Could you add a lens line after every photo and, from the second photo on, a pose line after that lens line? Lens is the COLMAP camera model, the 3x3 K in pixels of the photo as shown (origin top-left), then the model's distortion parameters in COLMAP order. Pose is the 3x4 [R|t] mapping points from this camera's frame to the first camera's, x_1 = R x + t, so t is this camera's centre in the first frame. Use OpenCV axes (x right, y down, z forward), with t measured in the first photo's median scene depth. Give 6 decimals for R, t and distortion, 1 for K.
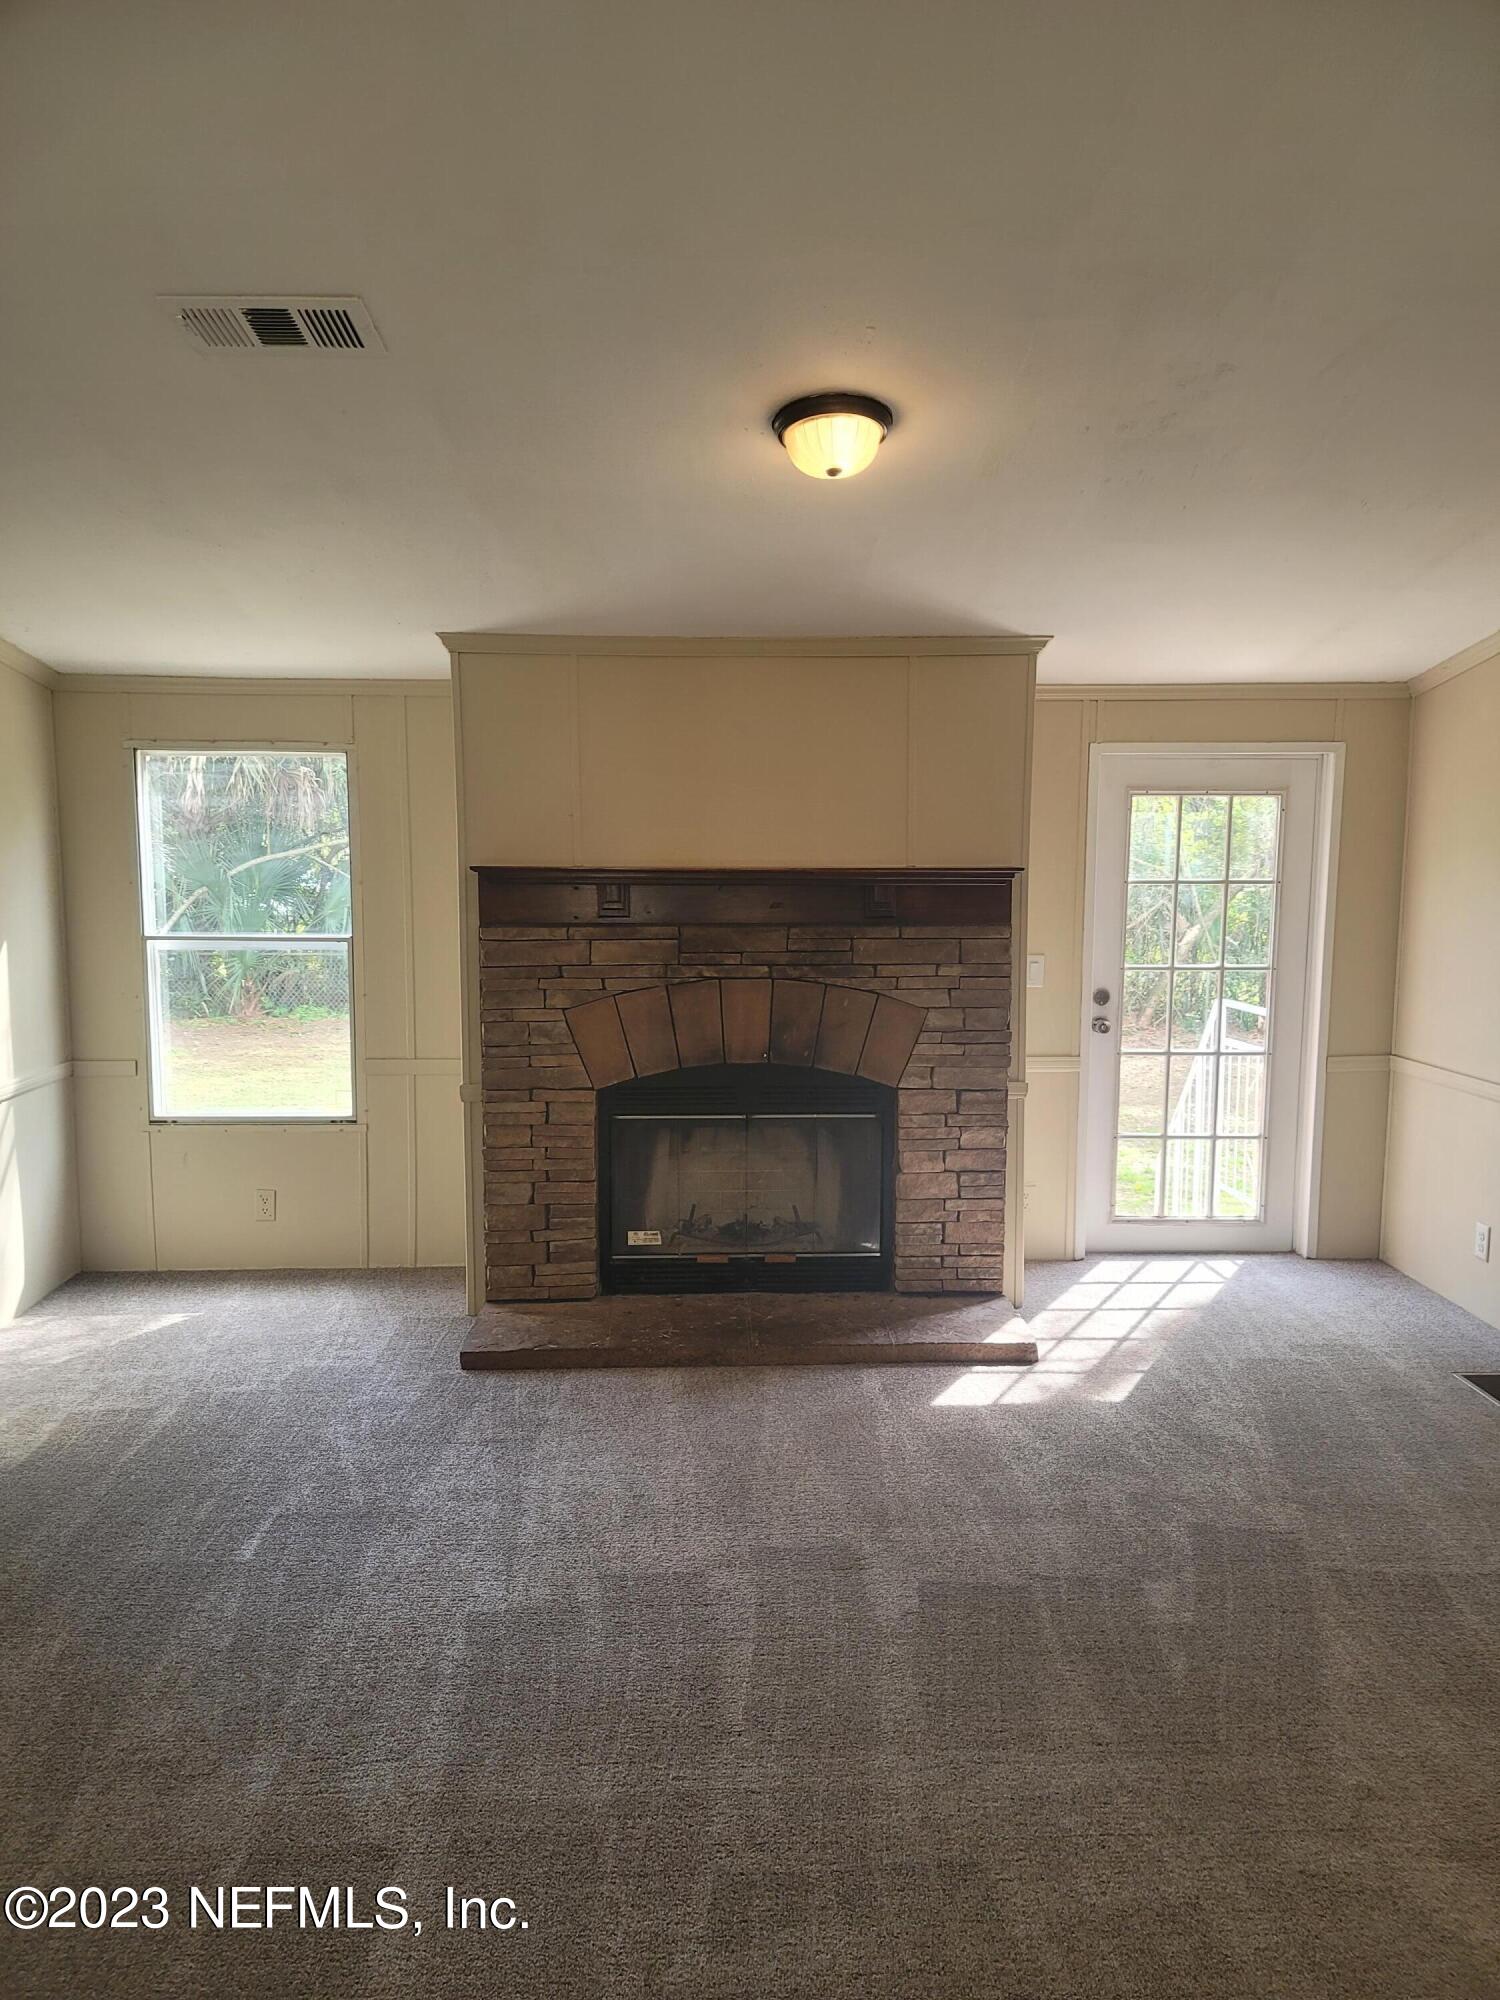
lens RADIAL K [[1454.2, 0, 738.0], [0, 1454.2, 1004.7], [0, 0, 1]] dist [0.094748, -0.093029]
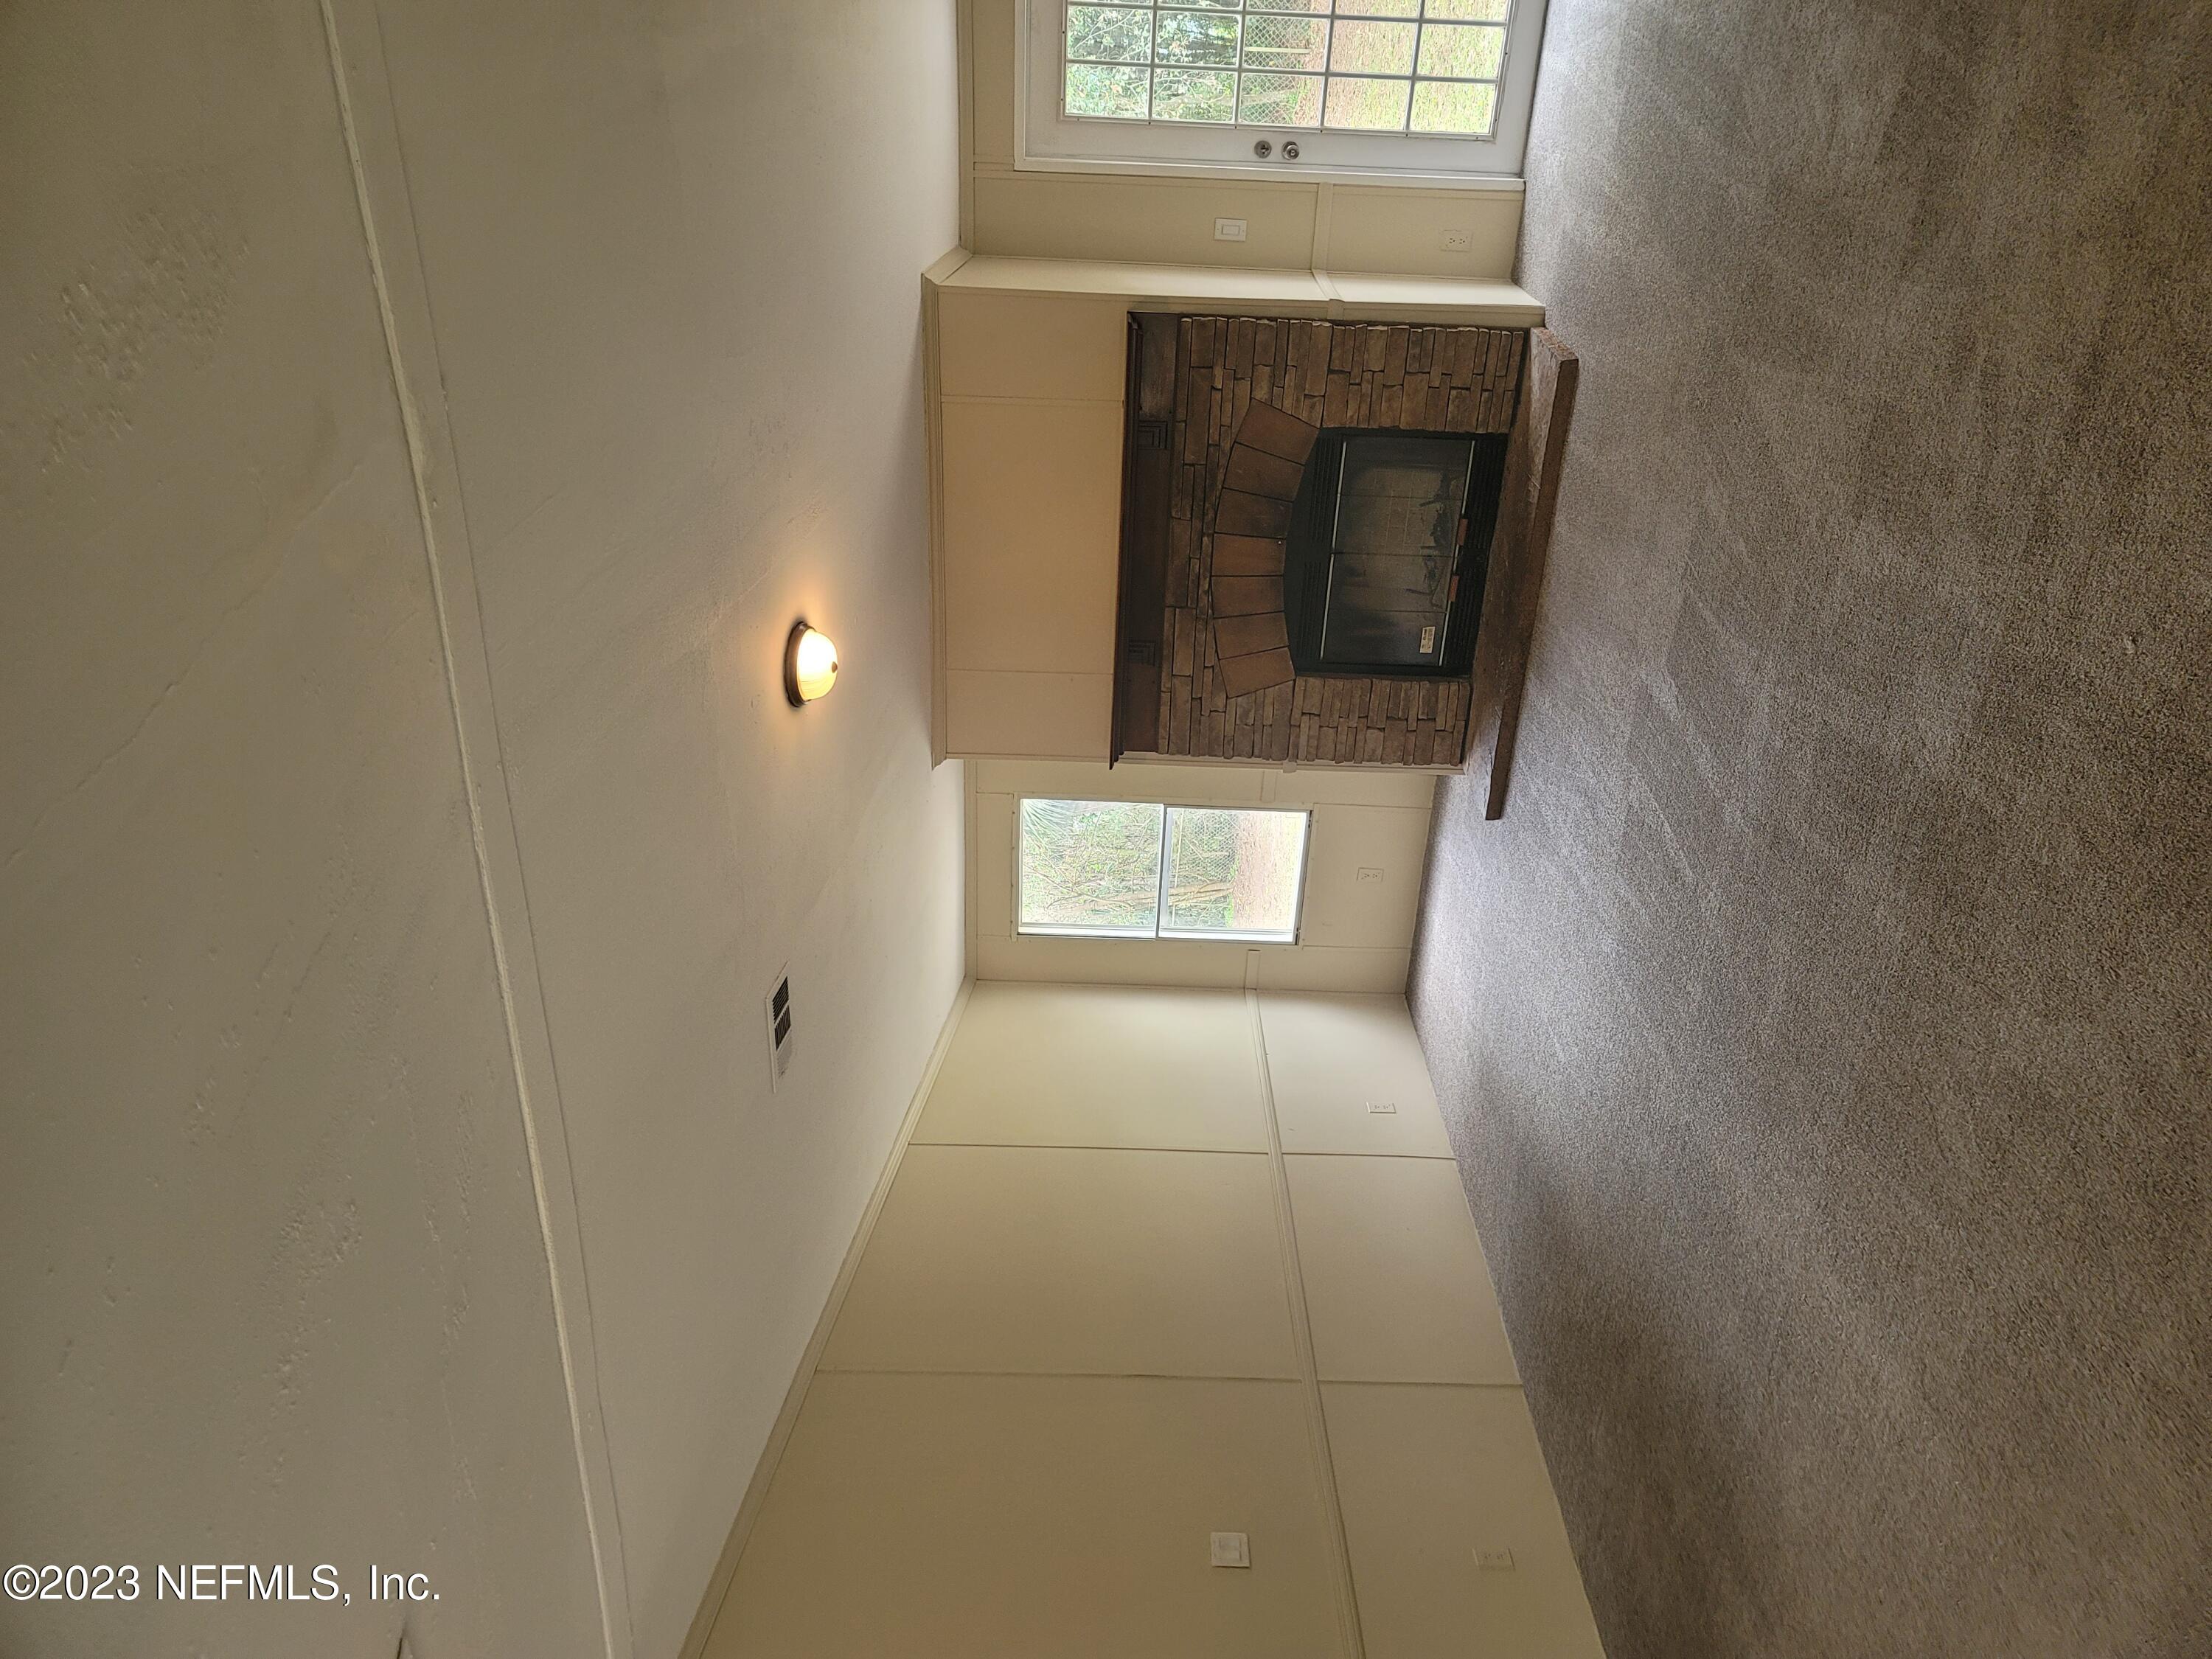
lens RADIAL K [[1608.3, 0, 1115.9], [0, 1608.3, 834.0], [0, 0, 1]] dist [0.094748, -0.093029]
pose [[0.036087, -0.859869, -0.509238, 0.468081], [0.993509, 0.085874, -0.074597, 0.020816], [0.107874, -0.503241, 0.857387, -0.232432]]
